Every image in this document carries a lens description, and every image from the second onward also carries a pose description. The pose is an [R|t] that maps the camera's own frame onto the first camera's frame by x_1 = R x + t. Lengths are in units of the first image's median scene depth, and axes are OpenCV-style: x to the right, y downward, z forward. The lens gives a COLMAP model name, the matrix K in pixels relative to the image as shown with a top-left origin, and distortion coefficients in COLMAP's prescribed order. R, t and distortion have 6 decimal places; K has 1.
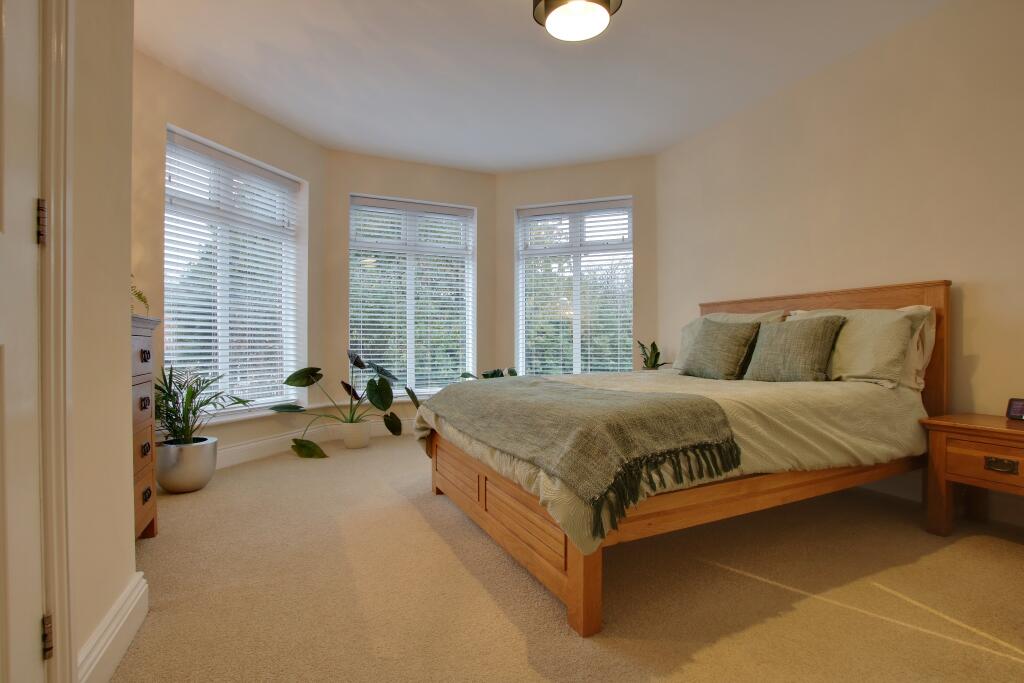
lens RADIAL K [[478.5, 0, 516.0], [0, 478.5, 345.2], [0, 0, 1]] dist [-0.027830, -0.000483]
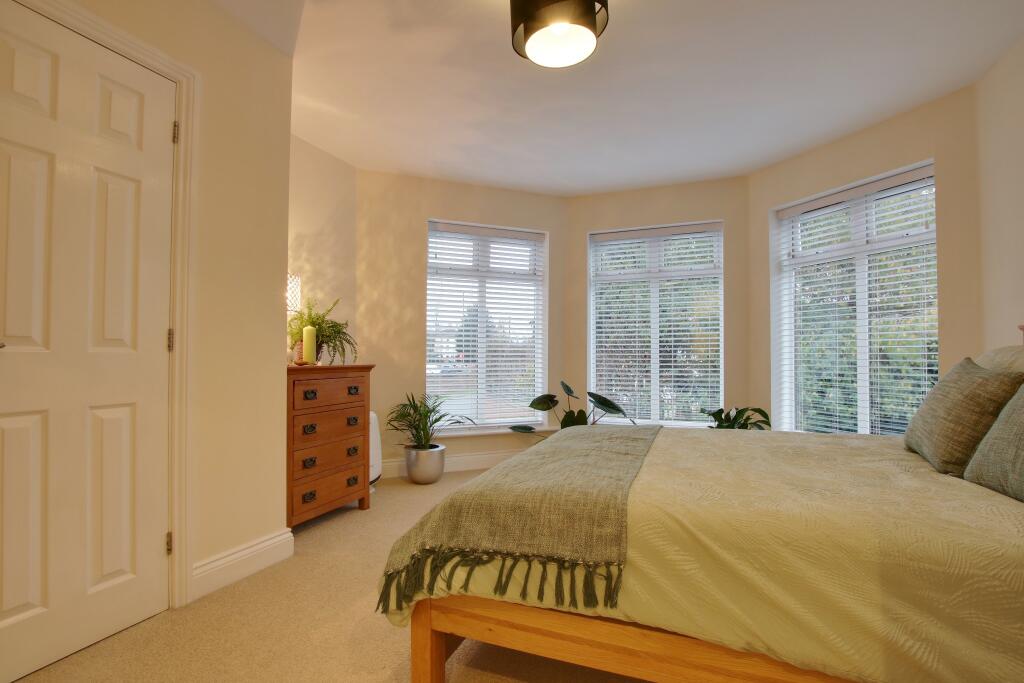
lens RADIAL K [[478.5, 0, 516.0], [0, 478.5, 345.2], [0, 0, 1]] dist [-0.027830, -0.000483]
pose [[0.678600, -0.010798, -0.734429, 0.472176], [-0.005987, 0.999777, -0.020231, -0.061878], [0.734484, 0.018125, 0.678384, 0.217713]]
